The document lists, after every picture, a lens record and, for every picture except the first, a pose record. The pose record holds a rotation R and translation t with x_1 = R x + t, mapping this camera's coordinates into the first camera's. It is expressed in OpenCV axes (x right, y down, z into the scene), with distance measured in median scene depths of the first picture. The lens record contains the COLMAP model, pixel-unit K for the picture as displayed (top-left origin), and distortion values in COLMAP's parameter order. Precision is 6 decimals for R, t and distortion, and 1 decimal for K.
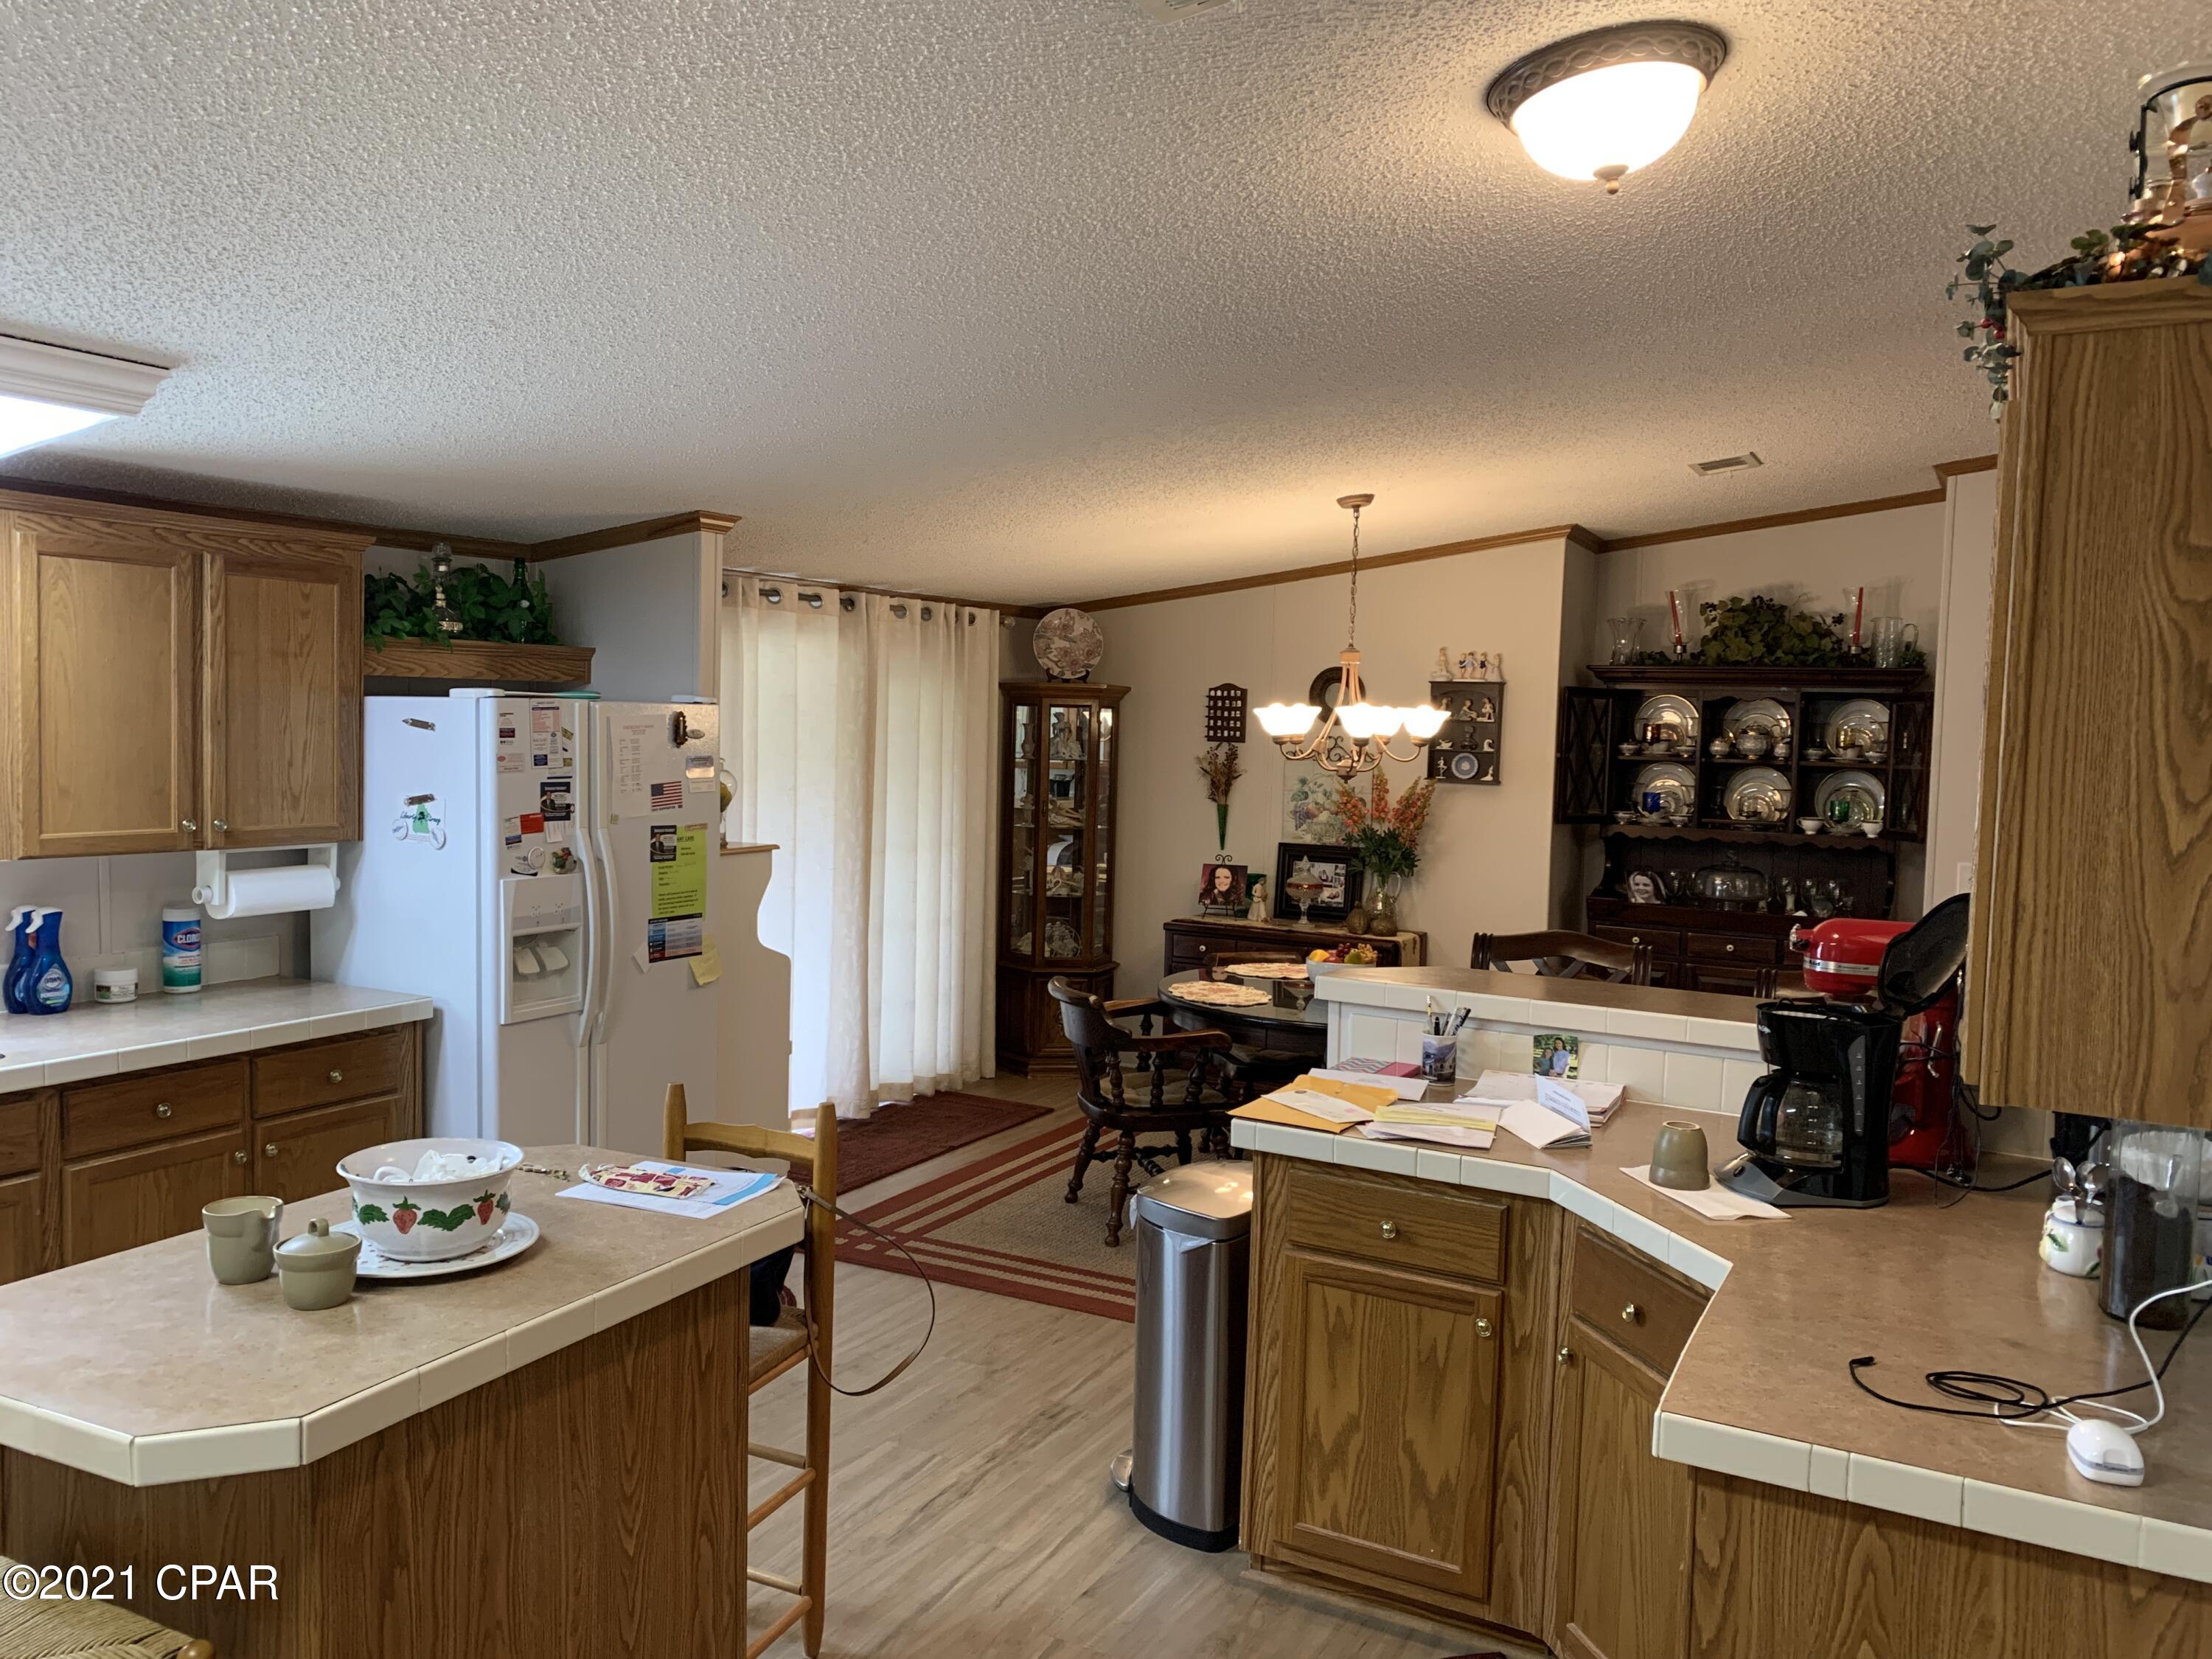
lens RADIAL K [[1694.4, 0, 1106.0], [0, 1694.4, 829.5], [0, 0, 1]] dist [0.019460, -0.006913]
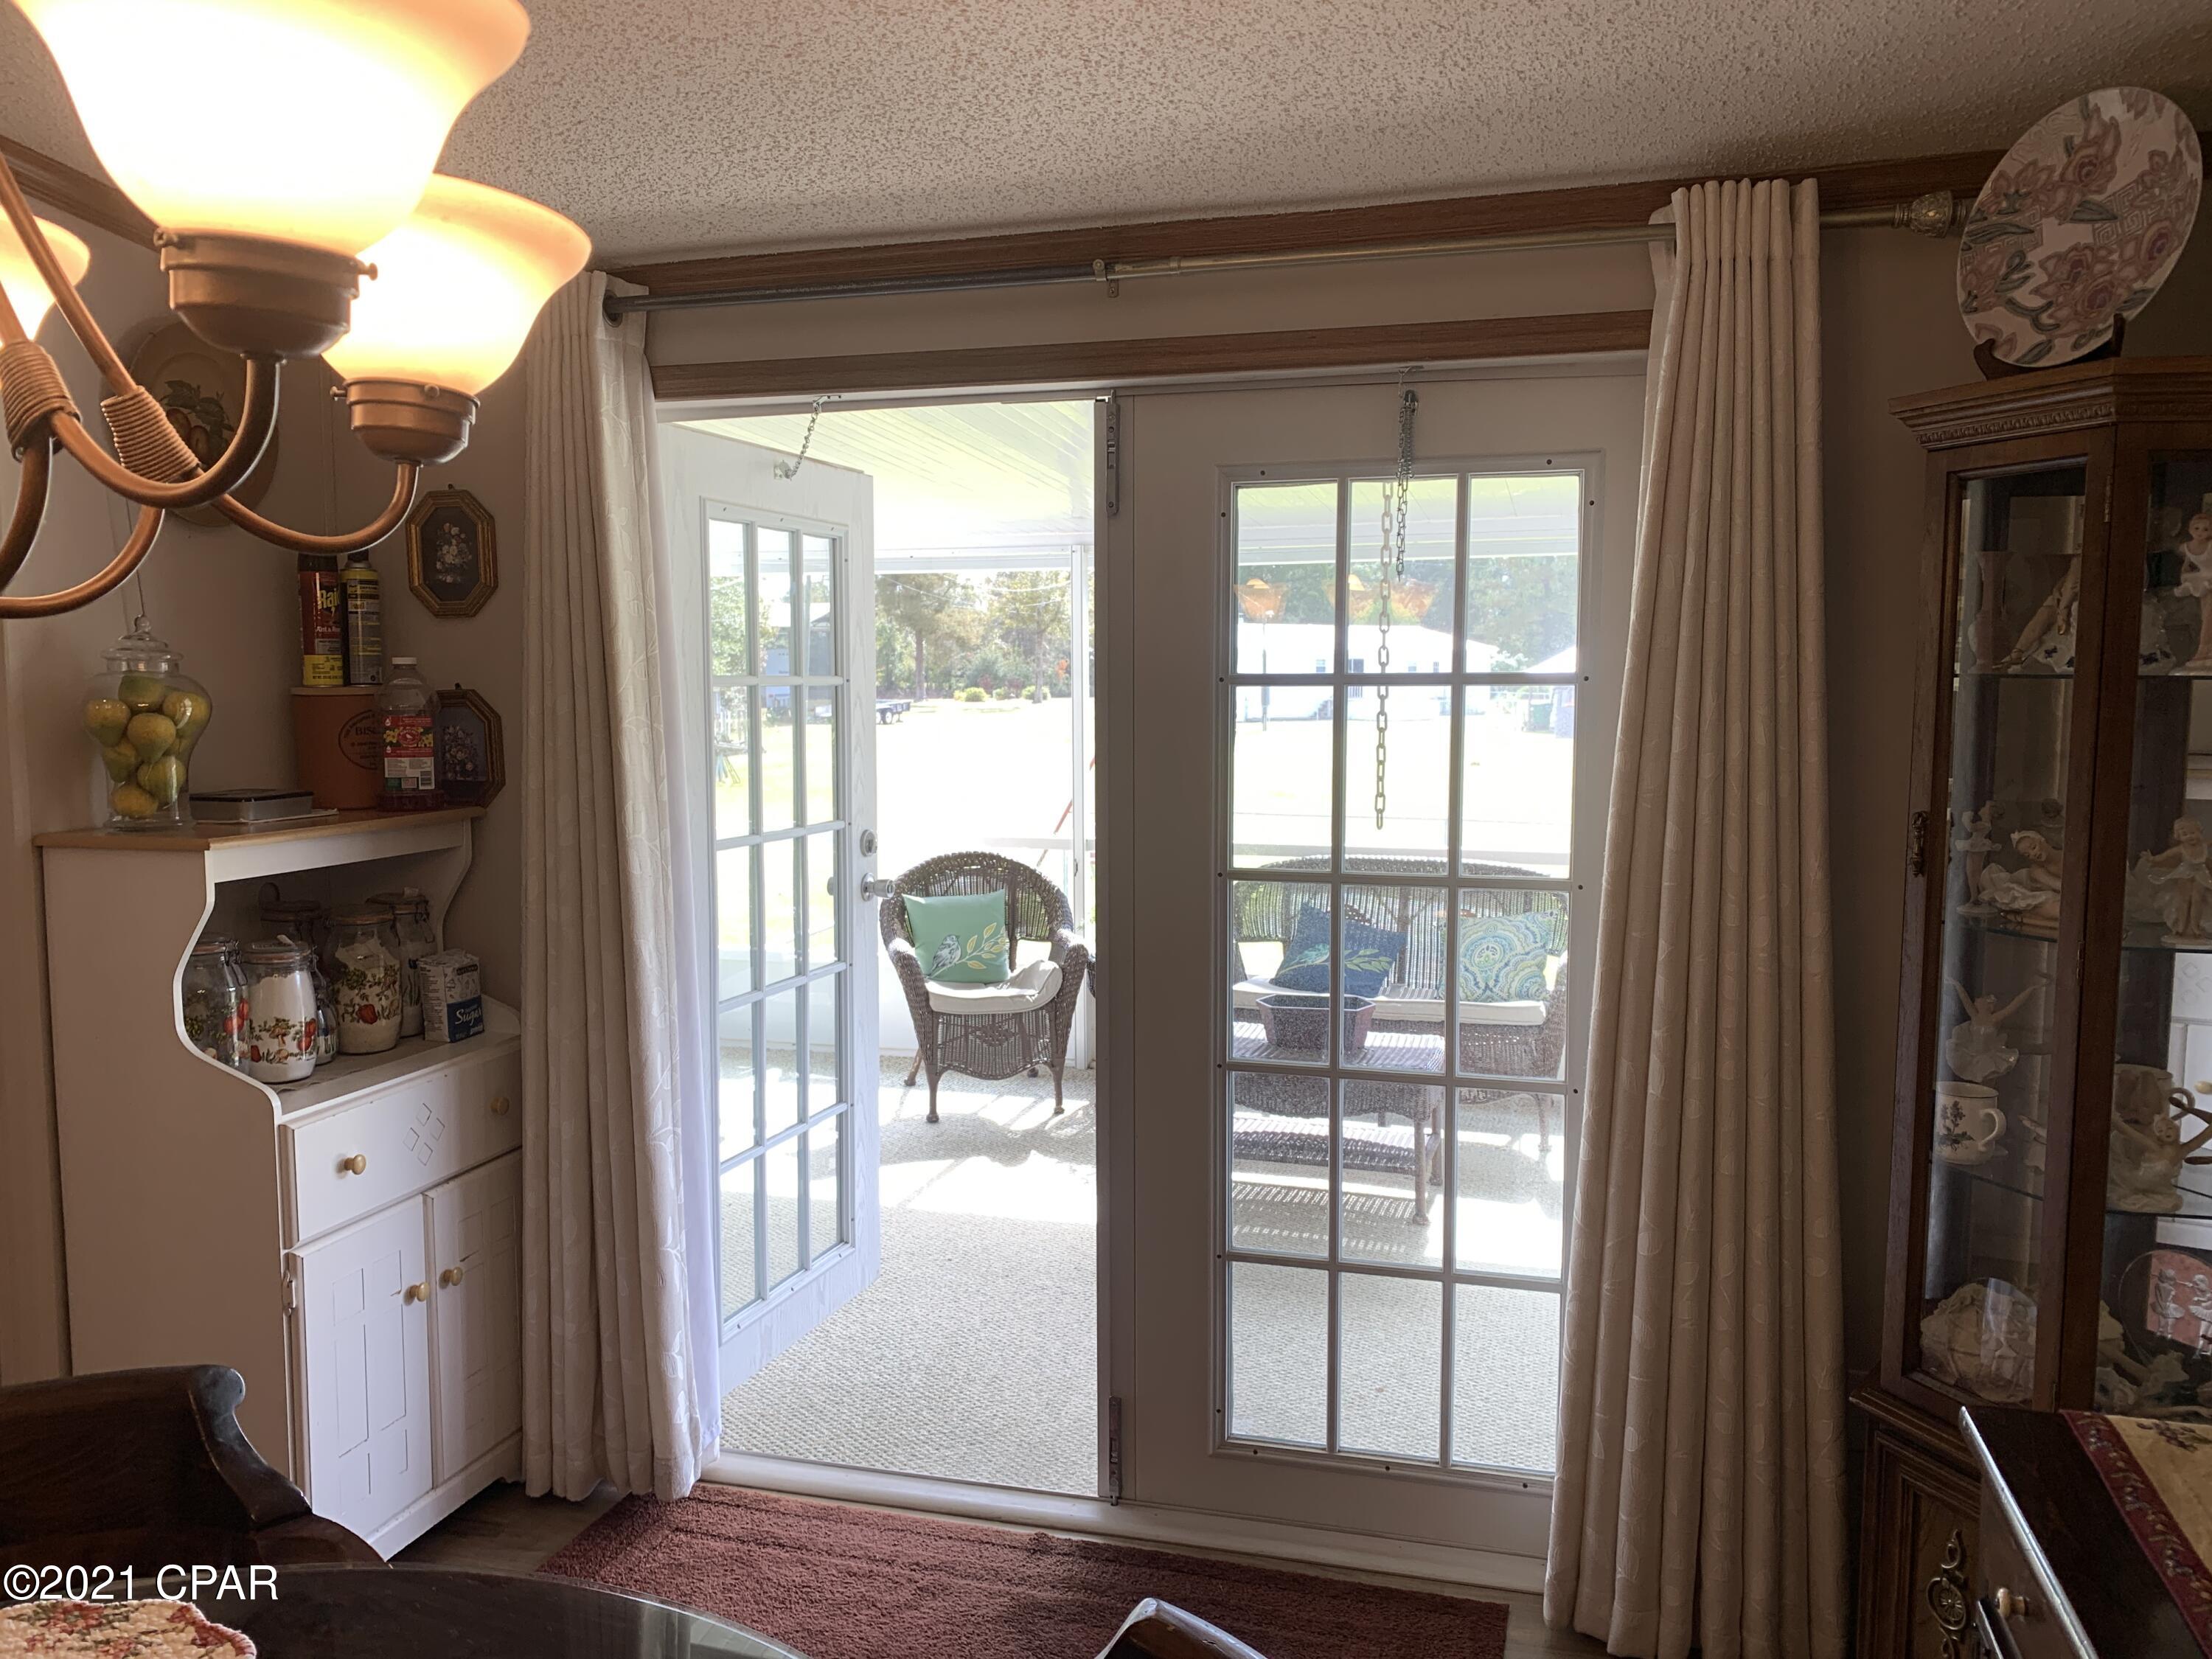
lens RADIAL K [[1694.4, 0, 1106.0], [0, 1694.4, 829.5], [0, 0, 1]] dist [0.019460, -0.006913]
pose [[0.197067, 0.065994, -0.978166, 0.210611], [-0.056139, 0.996854, 0.055944, -0.024093], [0.978781, 0.043889, 0.200152, 0.804503]]
